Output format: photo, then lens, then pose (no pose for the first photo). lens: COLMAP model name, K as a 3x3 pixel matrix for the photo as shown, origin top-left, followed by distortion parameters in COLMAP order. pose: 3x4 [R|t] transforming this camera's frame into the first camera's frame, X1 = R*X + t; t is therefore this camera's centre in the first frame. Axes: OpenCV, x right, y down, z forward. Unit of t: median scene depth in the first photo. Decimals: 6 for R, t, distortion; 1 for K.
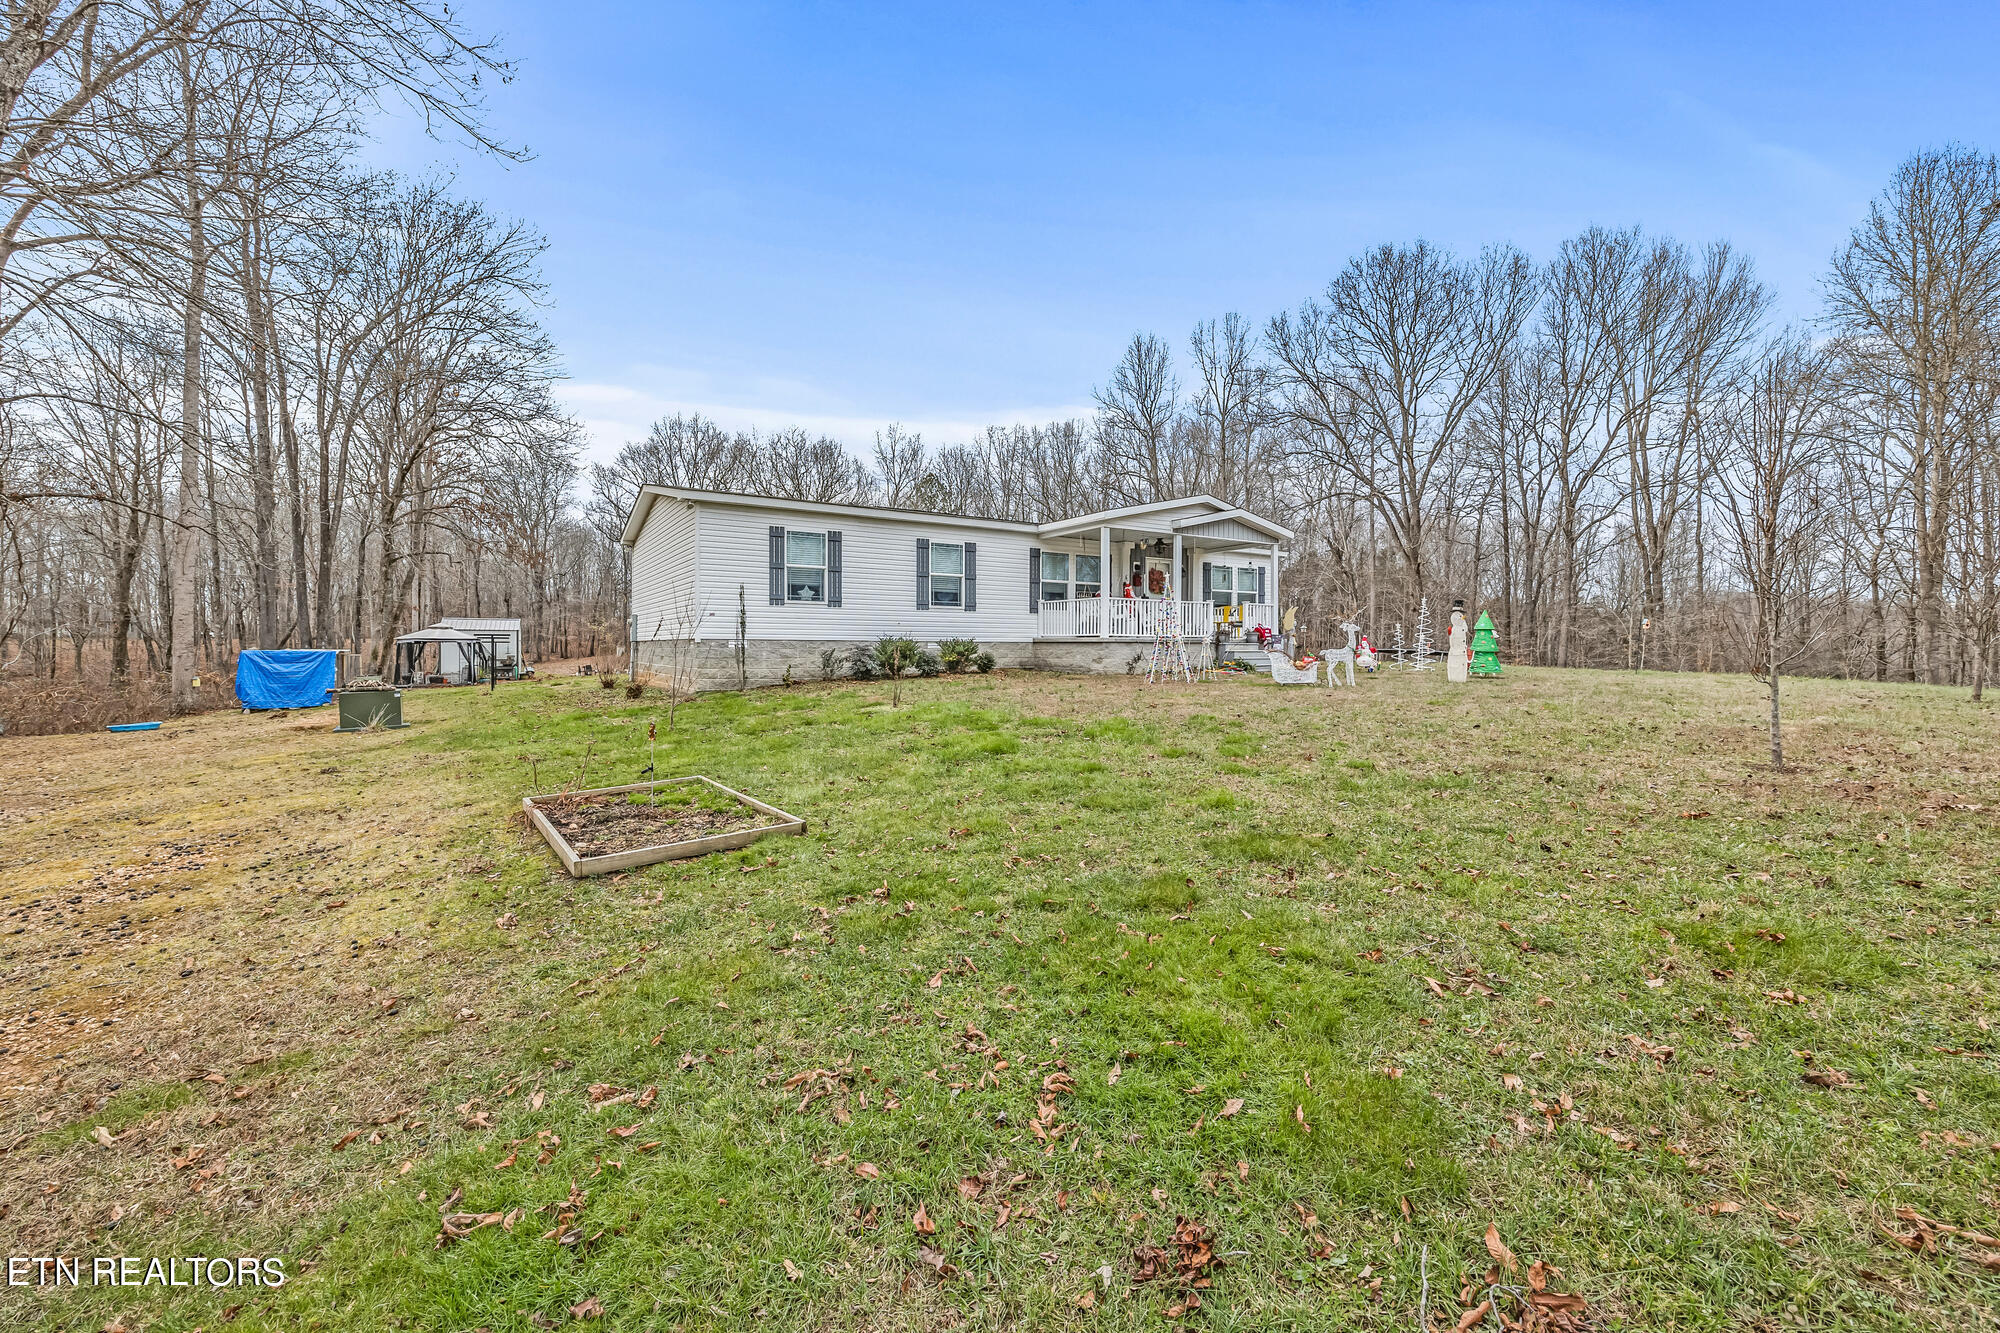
lens RADIAL K [[801.5, 0, 996.5], [0, 801.5, 650.5], [0, 0, 1]] dist [-0.002852, -0.000250]
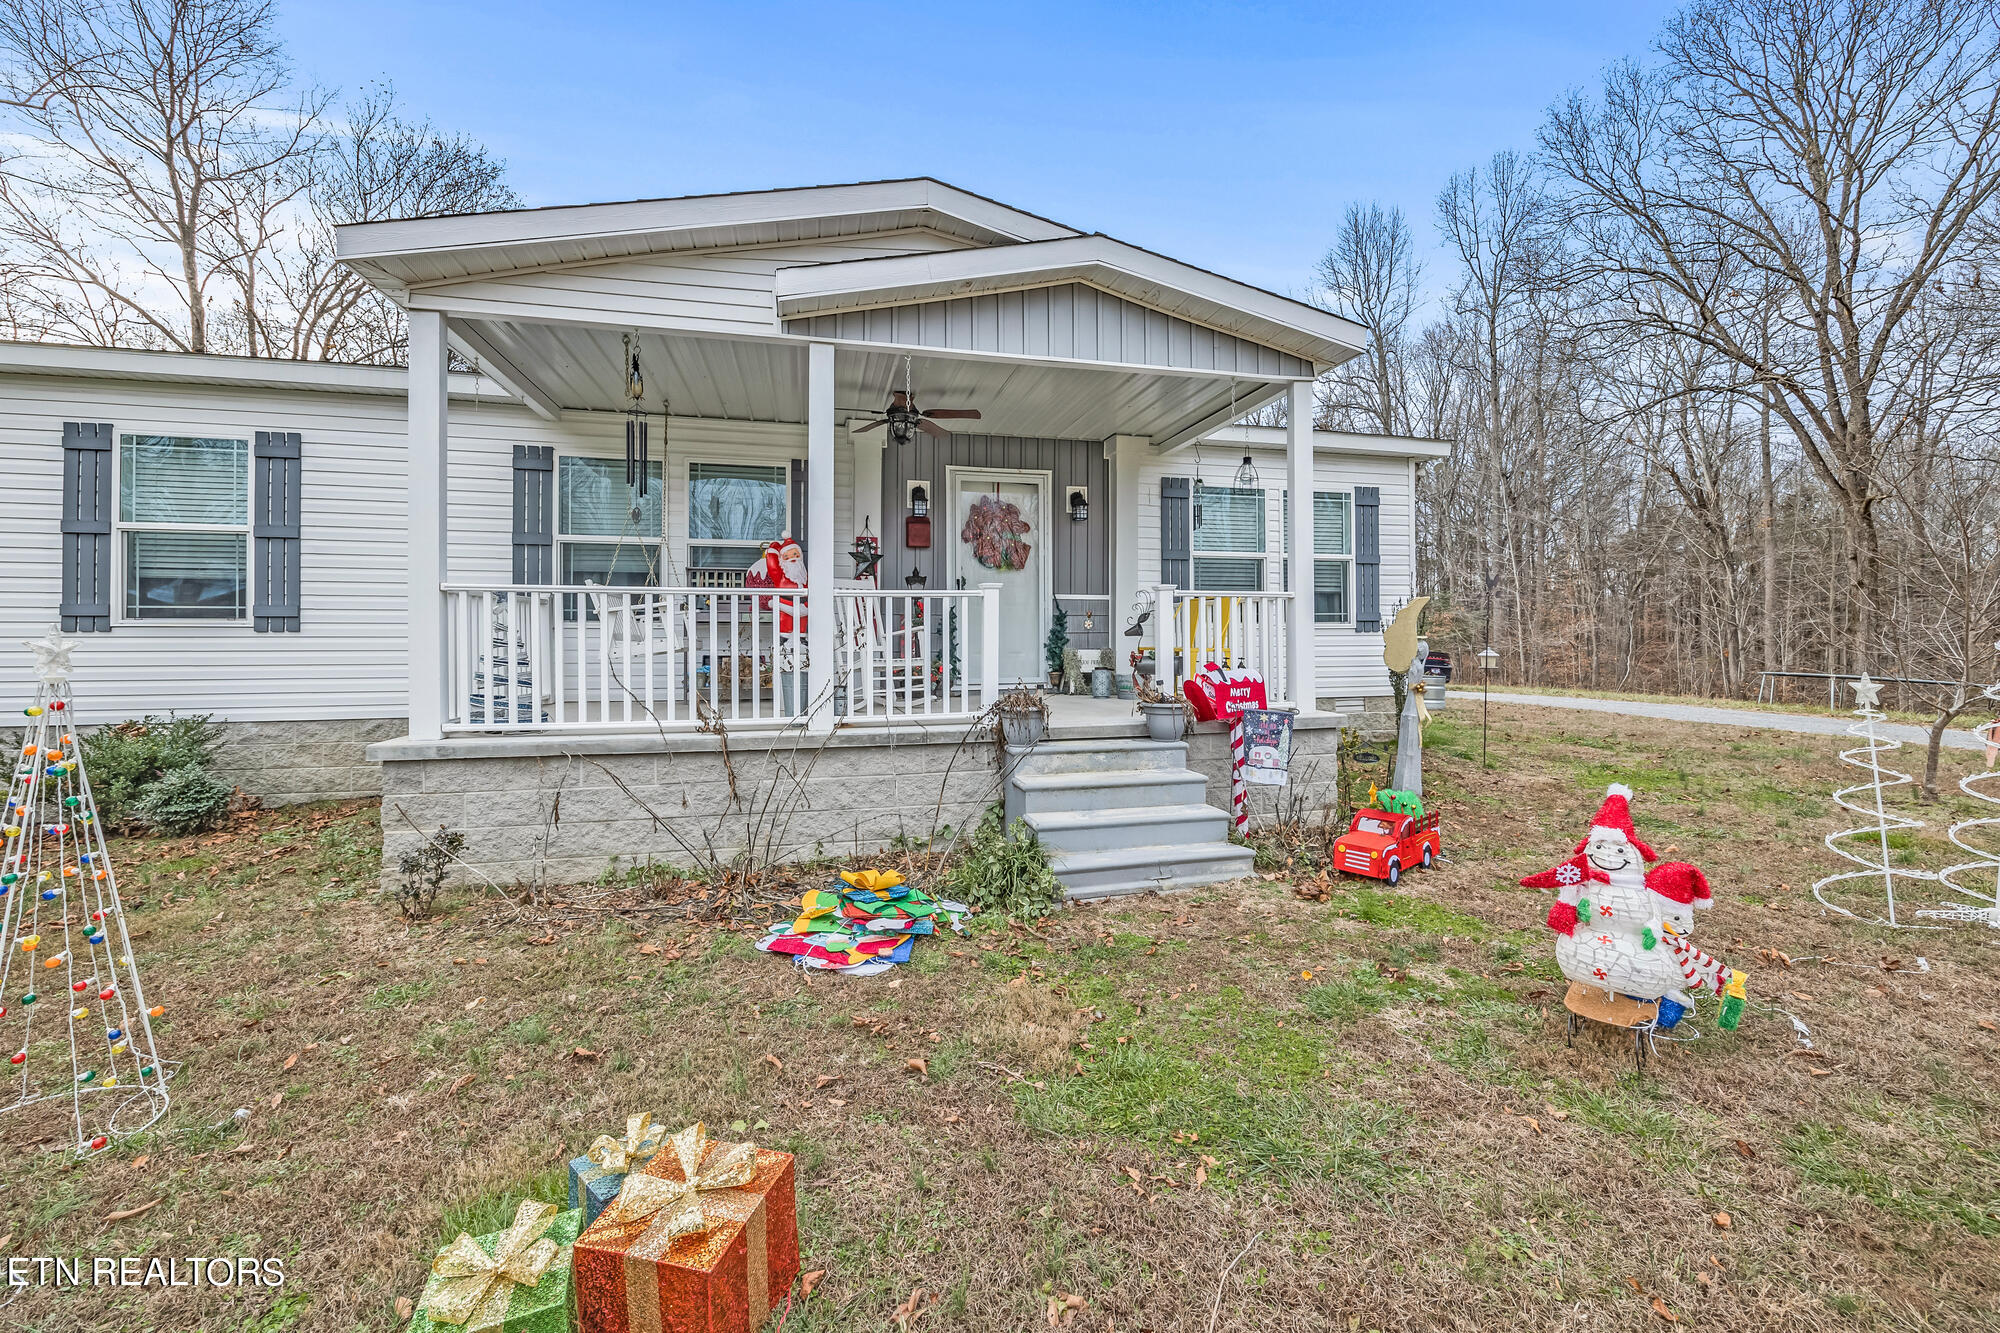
lens RADIAL K [[826.2, 0, 1000.3], [0, 826.2, 629.5], [0, 0, 1]] dist [-0.000465, -0.000390]
pose [[0.950862, -0.007168, -0.309532, 0.373617], [0.003313, 0.999910, -0.012978, -0.044756], [0.309597, 0.011315, 0.950801, 0.764099]]
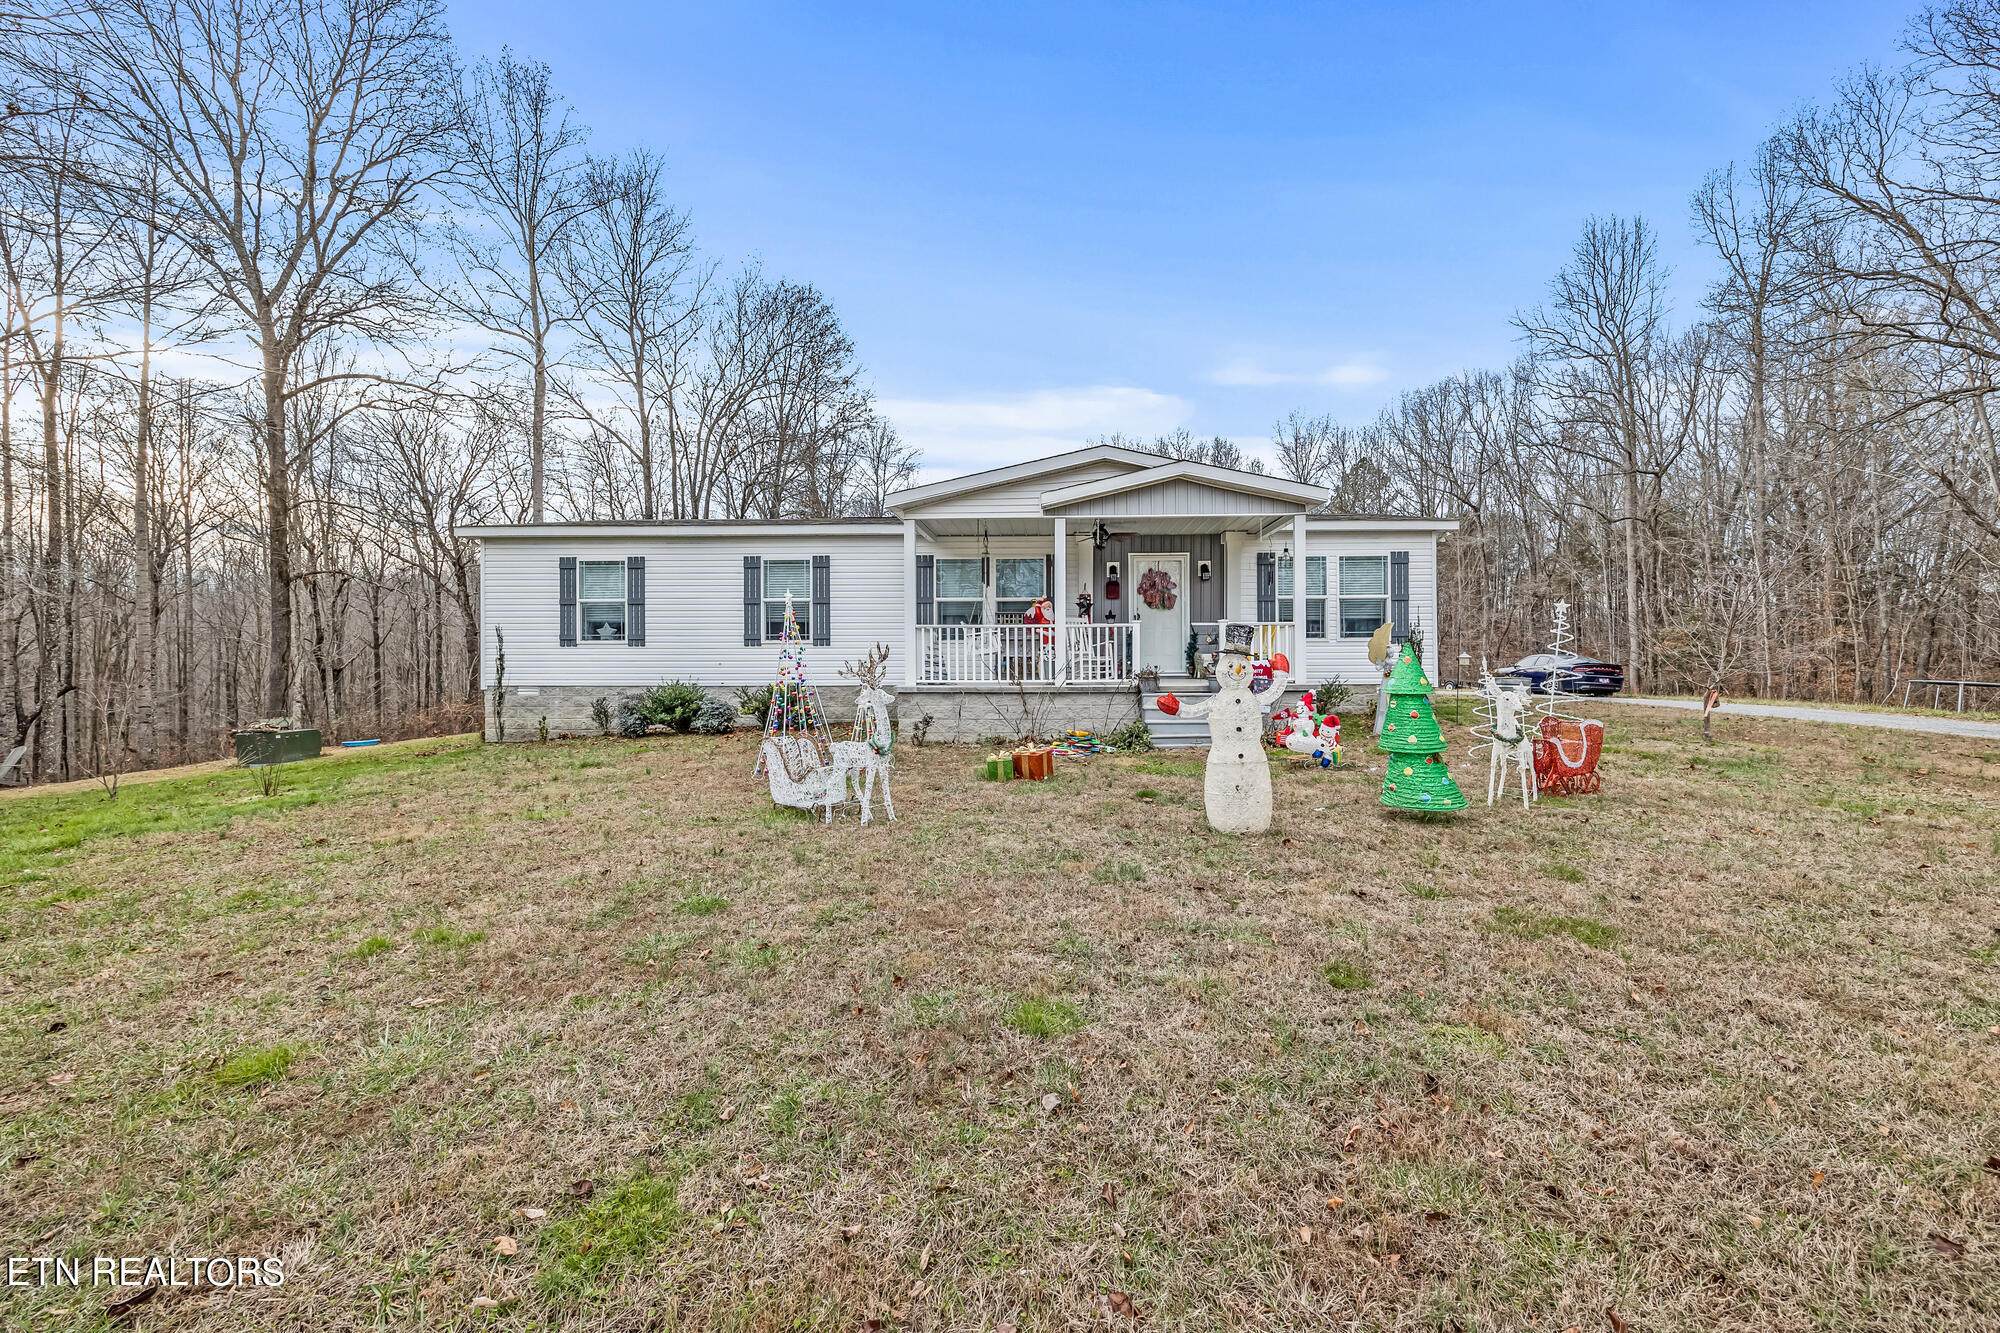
lens RADIAL K [[809.0, 0, 1019.2], [0, 809.0, 659.2], [0, 0, 1]] dist [-0.000382, -0.000041]
pose [[0.832158, -0.003818, -0.554525, 0.553624], [0.003889, 0.999992, -0.001049, -0.034778], [0.554524, -0.001284, 0.832166, 0.466500]]
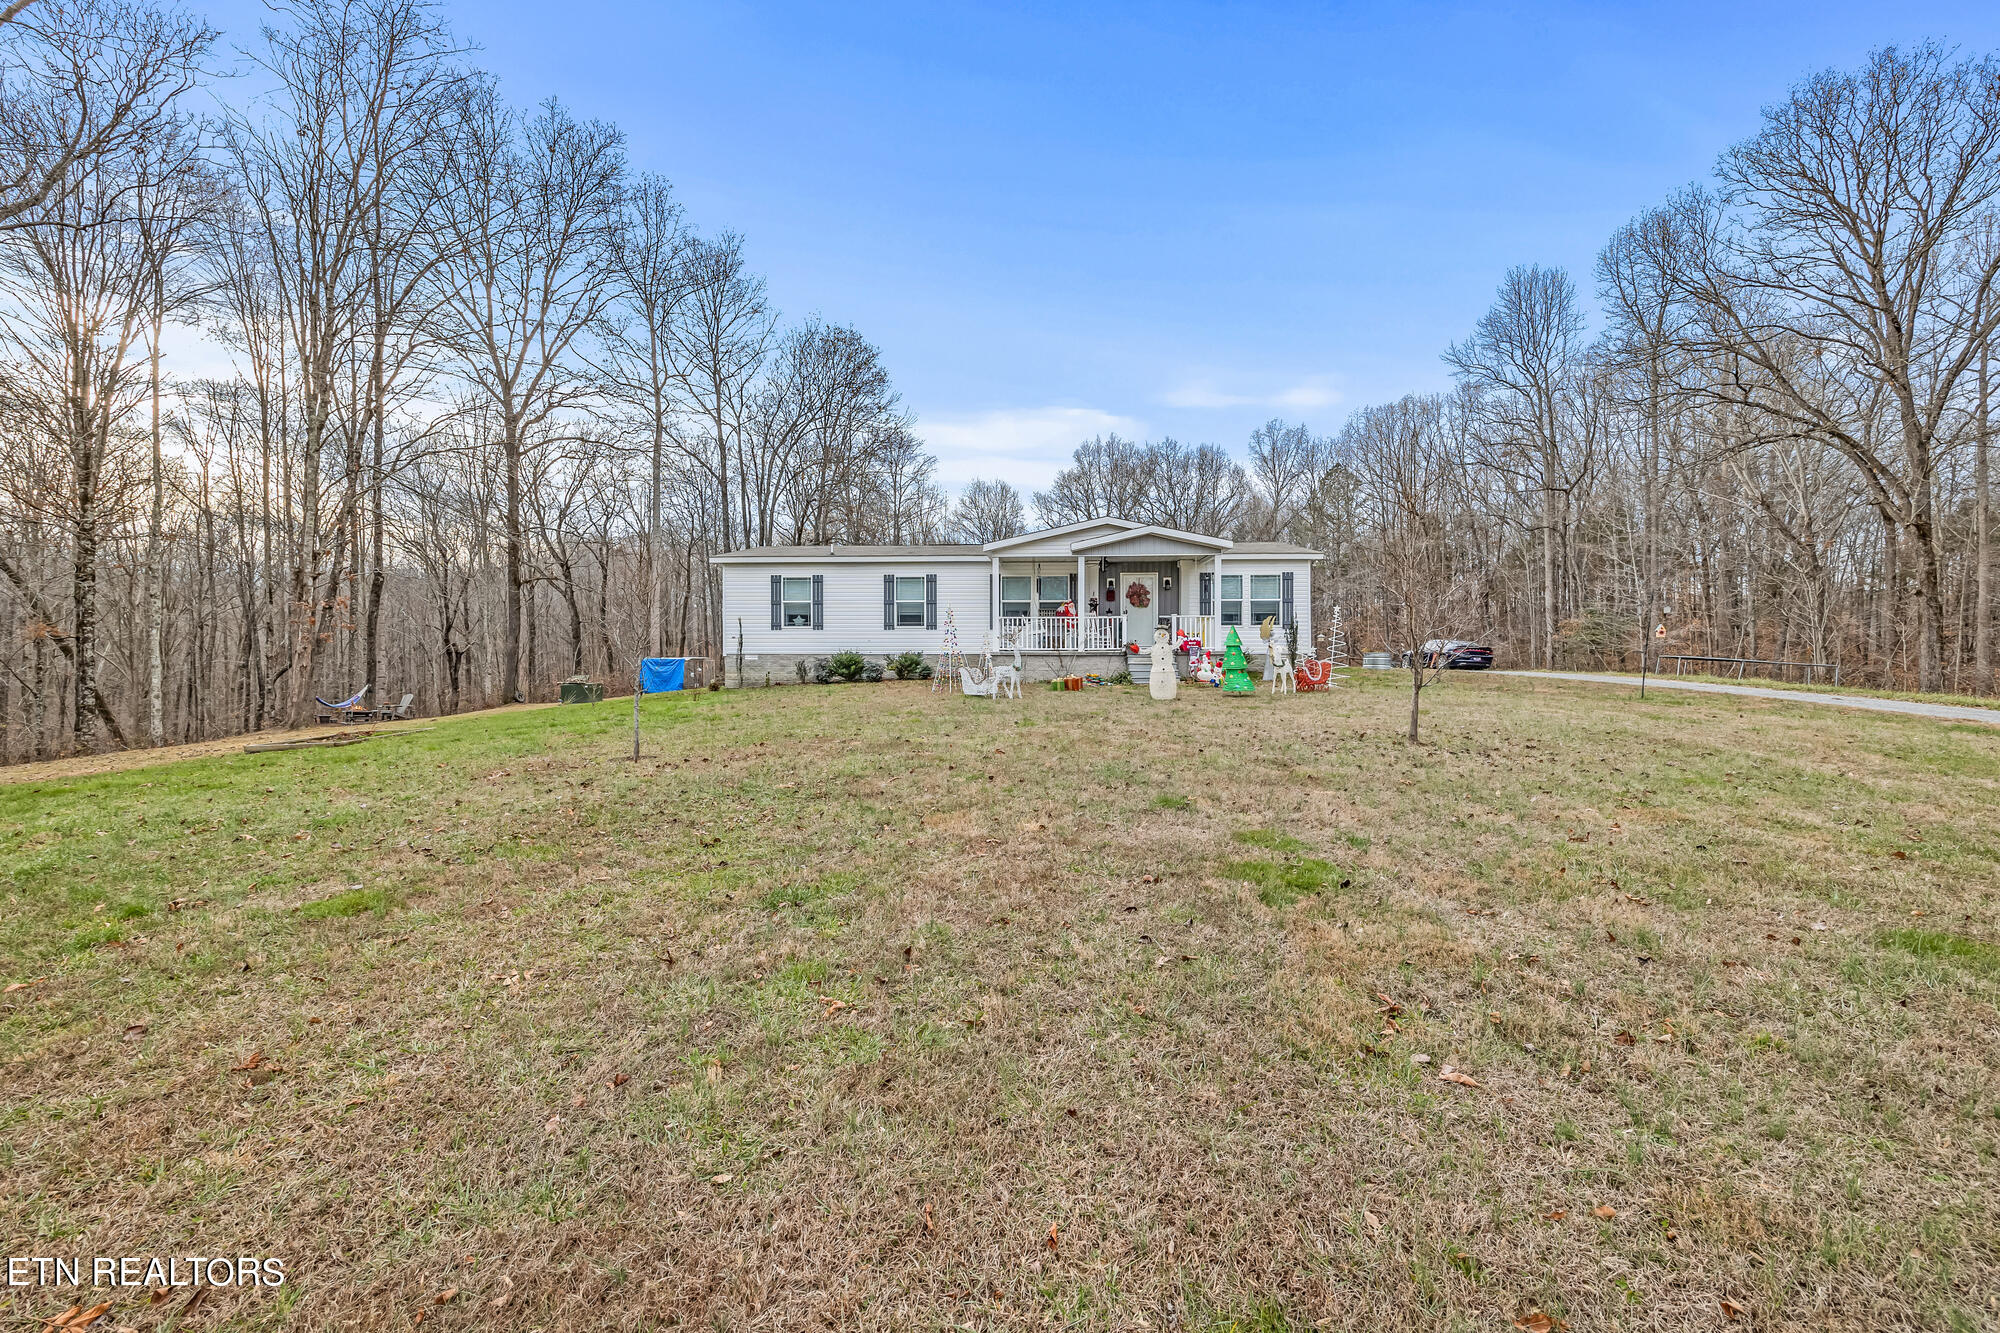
lens RADIAL K [[801.5, 0, 996.5], [0, 801.5, 650.5], [0, 0, 1]] dist [-0.002852, -0.000250]
pose [[0.820283, -0.001071, -0.571958, 0.765235], [0.001524, 0.999999, 0.000313, -0.016881], [0.571957, -0.001128, 0.820283, 0.038272]]
